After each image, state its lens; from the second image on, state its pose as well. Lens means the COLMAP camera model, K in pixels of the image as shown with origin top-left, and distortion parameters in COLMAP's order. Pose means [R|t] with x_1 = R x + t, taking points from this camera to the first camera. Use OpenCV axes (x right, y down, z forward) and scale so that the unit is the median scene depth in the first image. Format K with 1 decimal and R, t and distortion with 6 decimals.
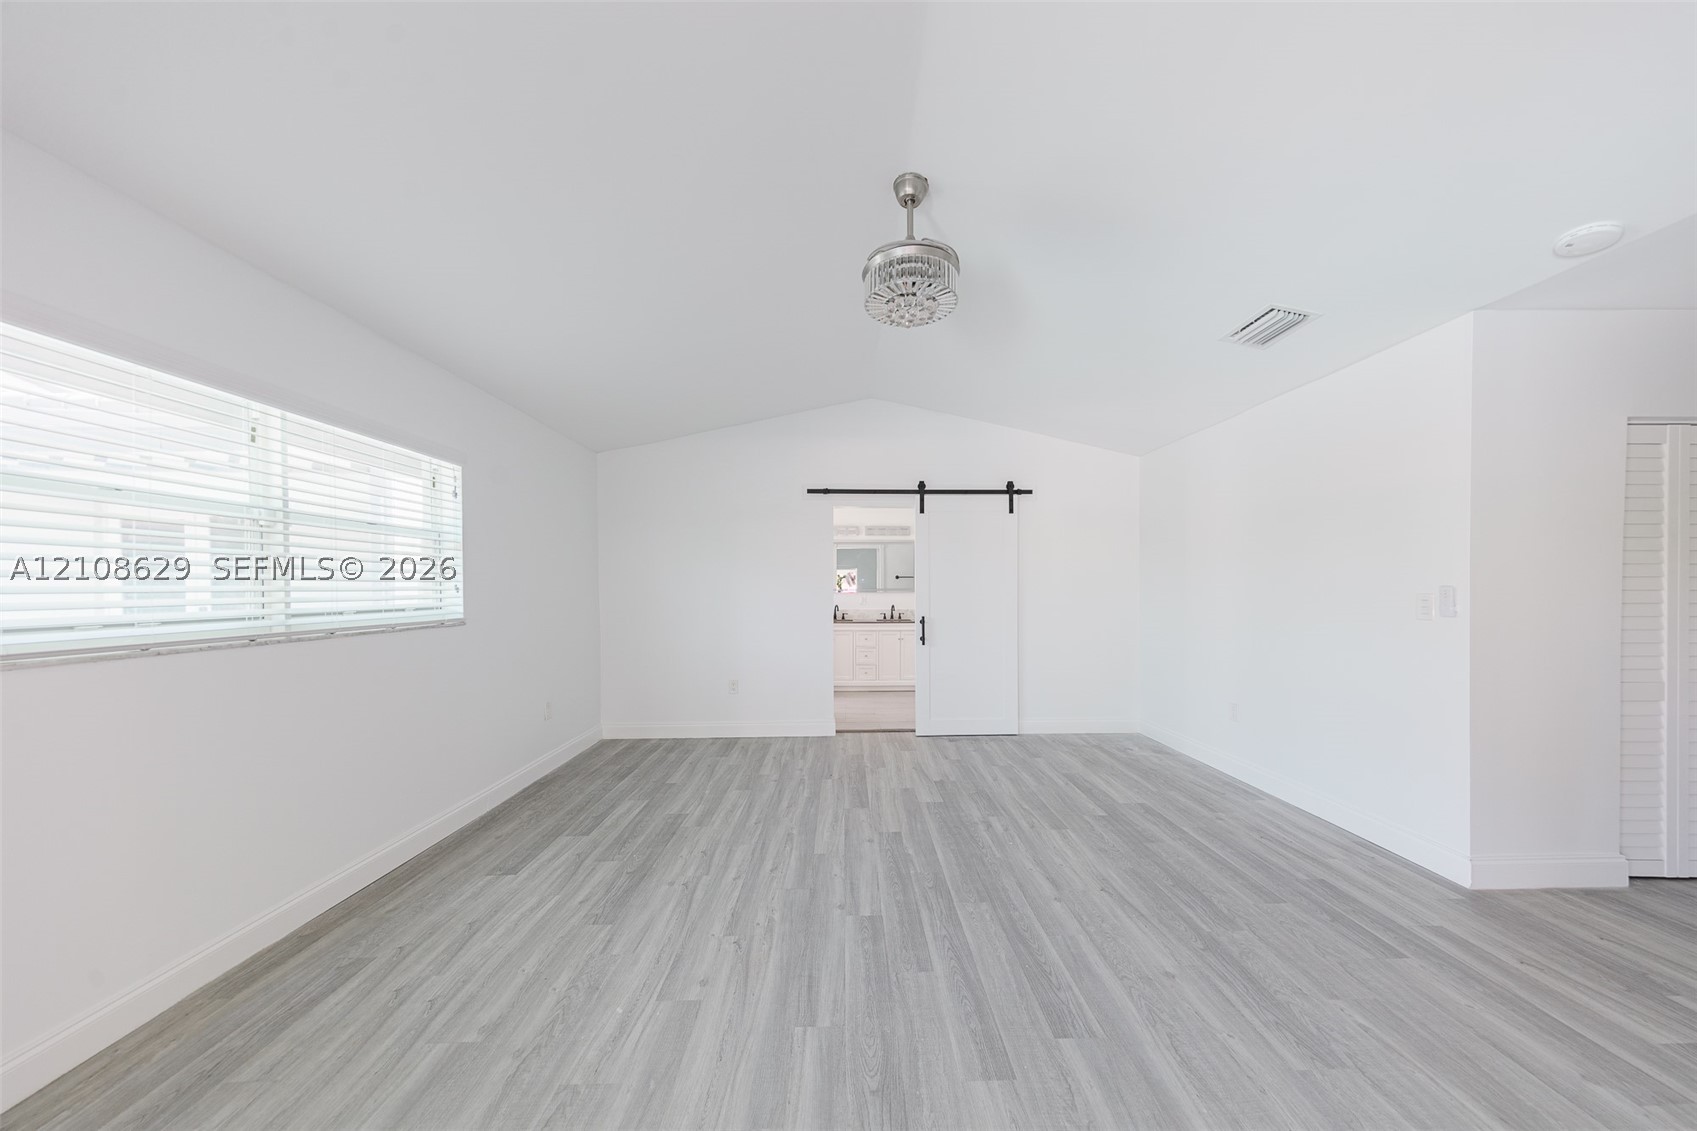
lens RADIAL K [[548.8, 0, 868.5], [0, 548.8, 594.5], [0, 0, 1]] dist [0.007414, 0.000022]
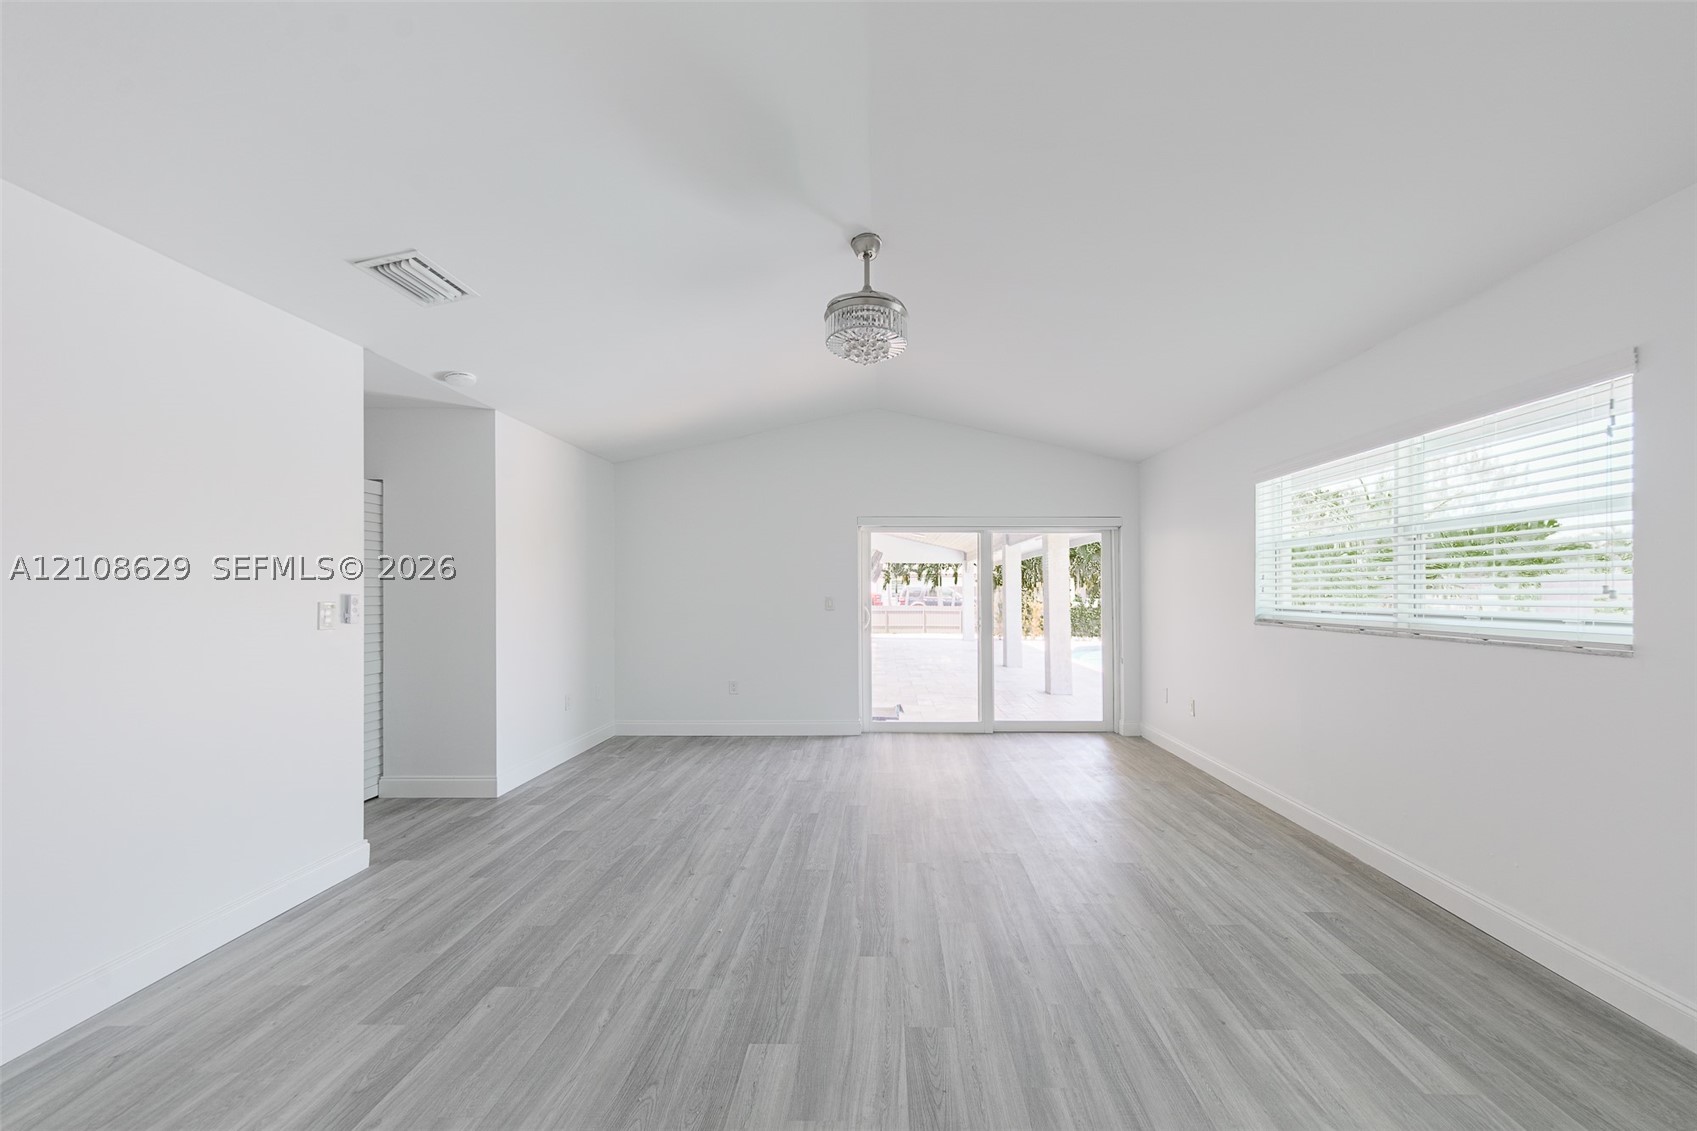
lens RADIAL K [[579.5, 0, 890.7], [0, 579.5, 593.0], [0, 0, 1]] dist [0.005397, -0.000152]
pose [[-0.999259, 0.005292, 0.038127, -0.008234], [0.005845, 0.999879, 0.014410, -0.022134], [-0.038046, 0.014622, -0.999169, 1.620998]]
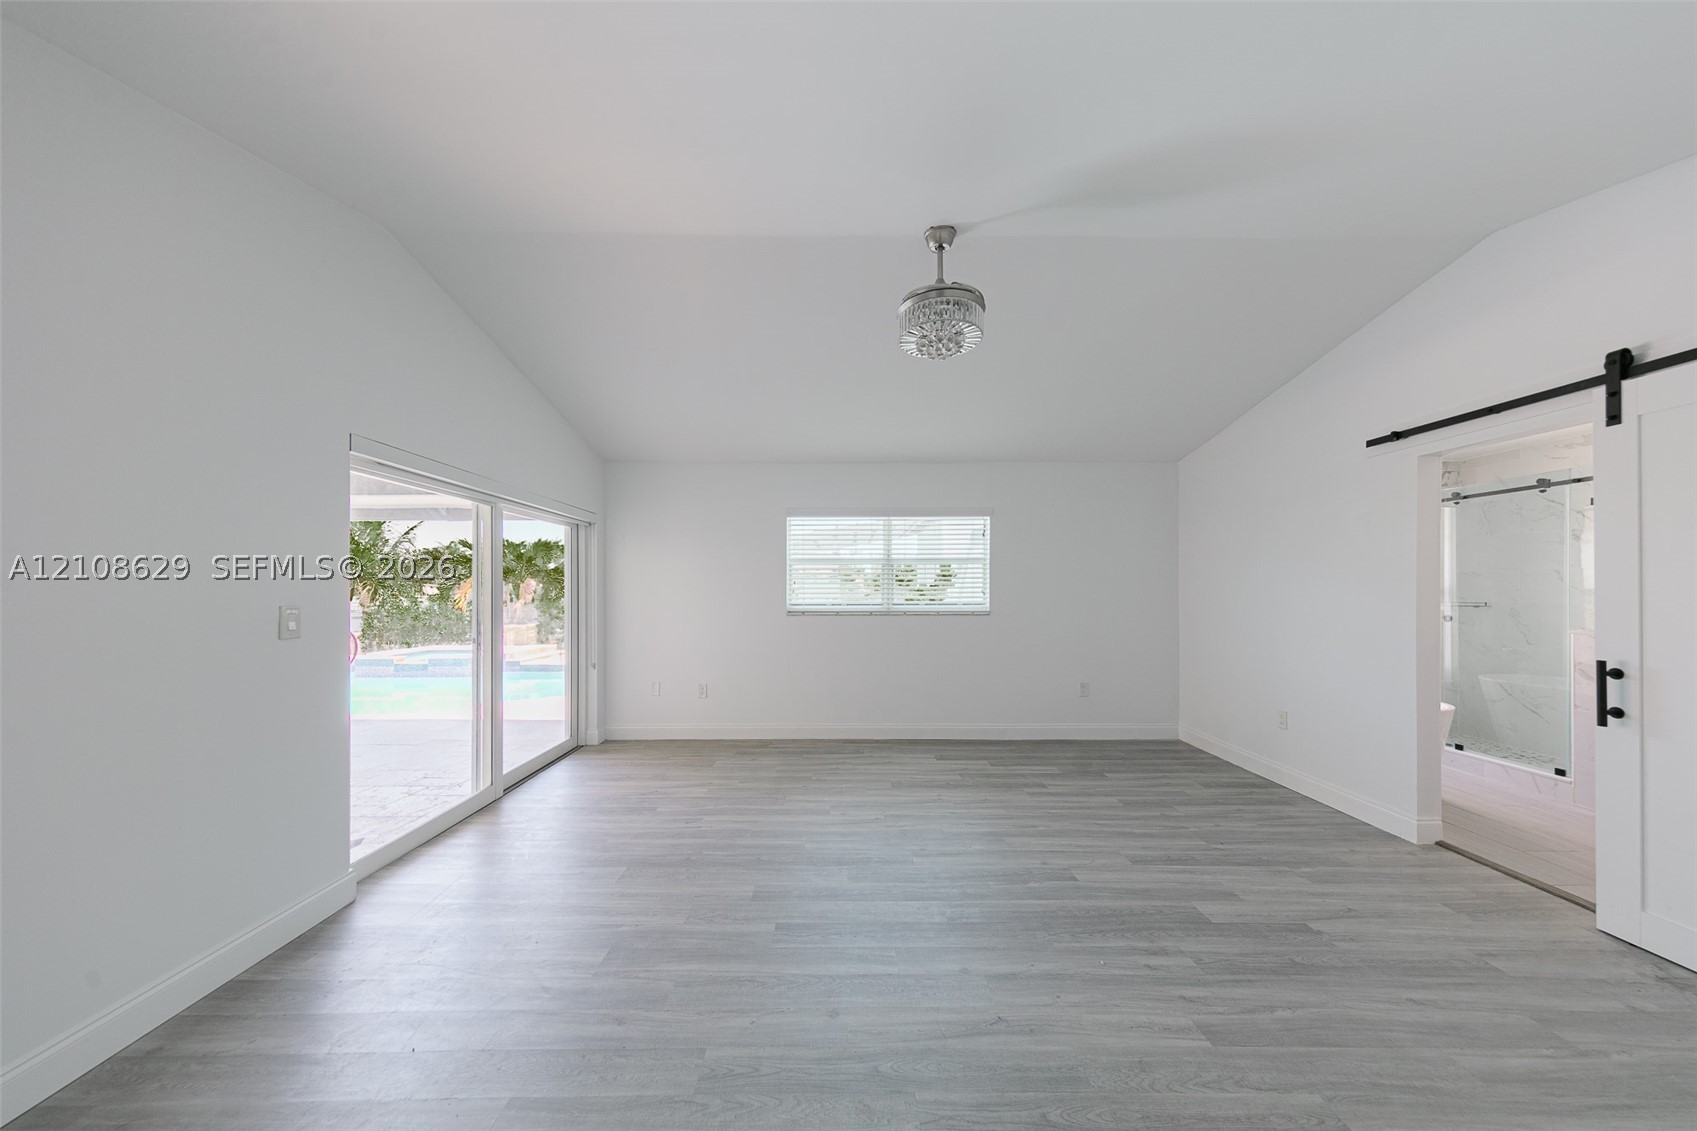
lens RADIAL K [[548.8, 0, 833.6], [0, 548.8, 595.6], [0, 0, 1]] dist [0.007414, 0.000022]
pose [[-0.043861, 0.014618, -0.998931, 0.880149], [-0.010700, 0.999829, 0.015101, -0.020266], [0.998980, 0.011351, -0.043697, 0.619918]]
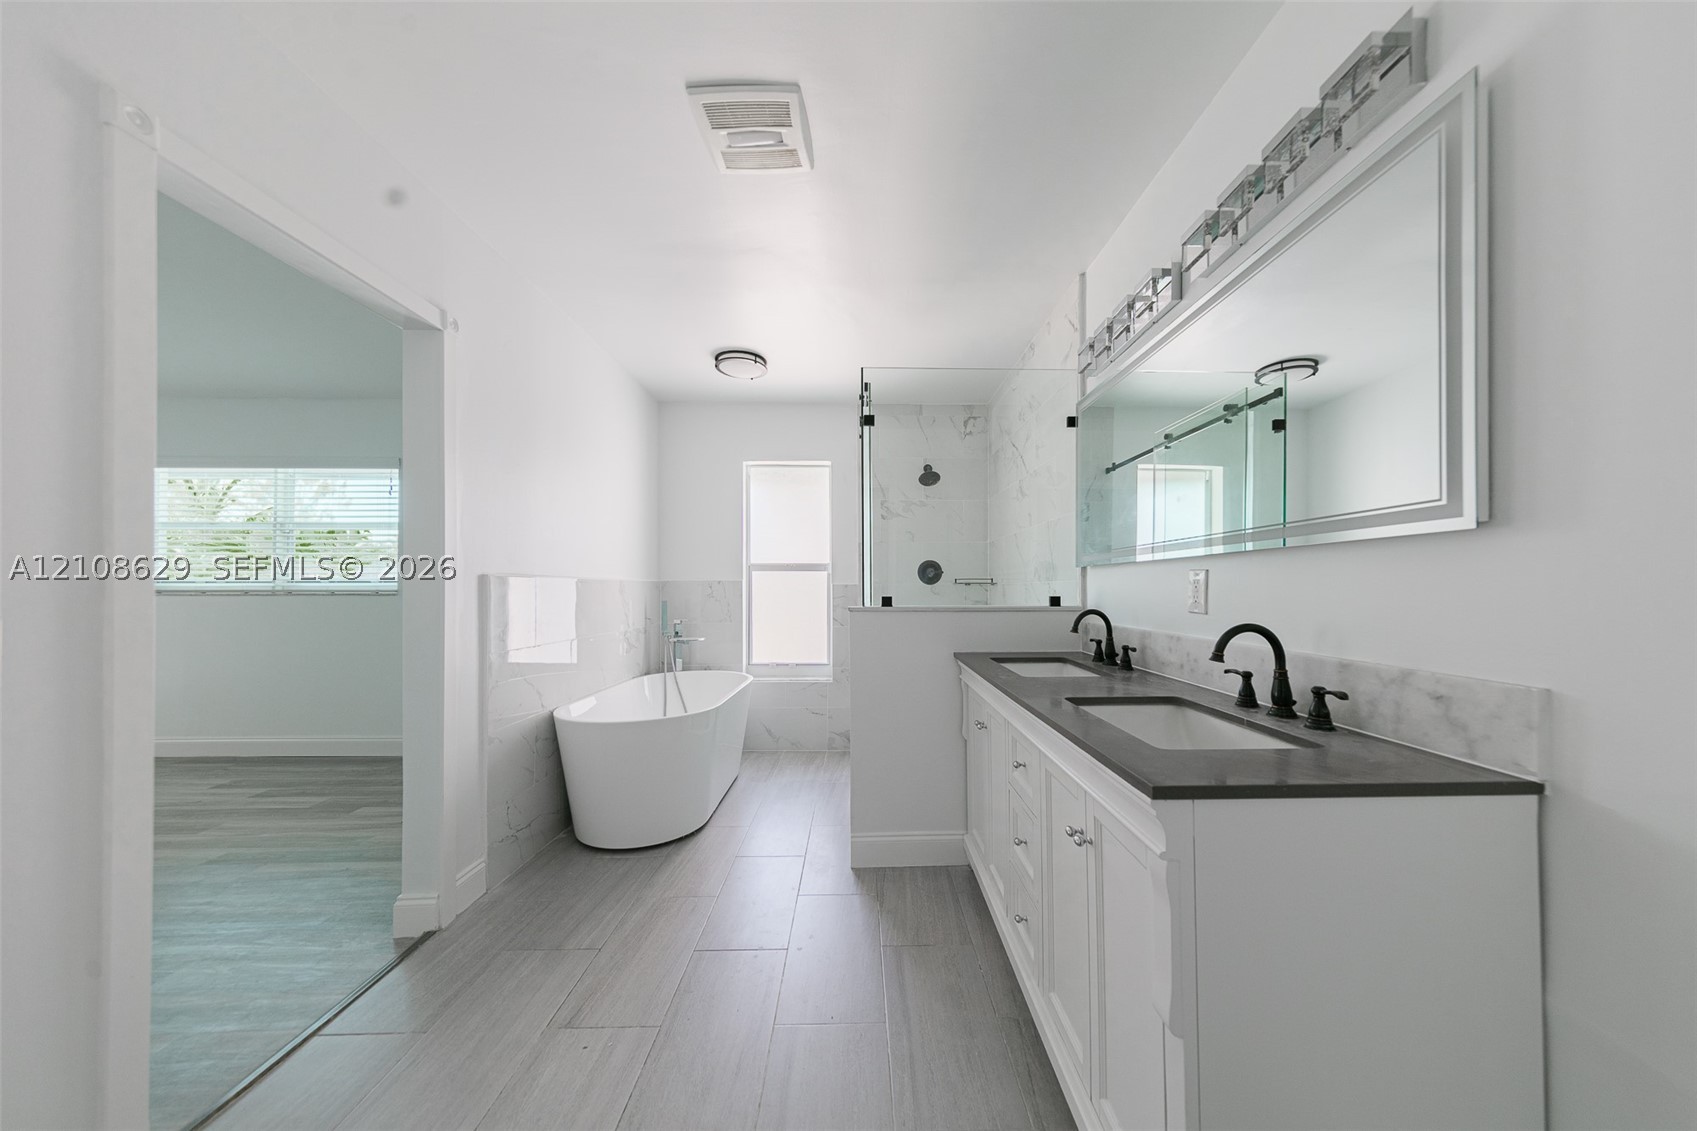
lens RADIAL K [[548.8, 0, 851.3], [0, 548.8, 578.6], [0, 0, 1]] dist [0.007414, 0.000022]
pose [[-0.031629, -0.012195, -0.999425, 0.486804], [-0.011961, 0.999859, -0.011822, 0.020510], [0.999428, 0.011580, -0.031770, 2.074962]]
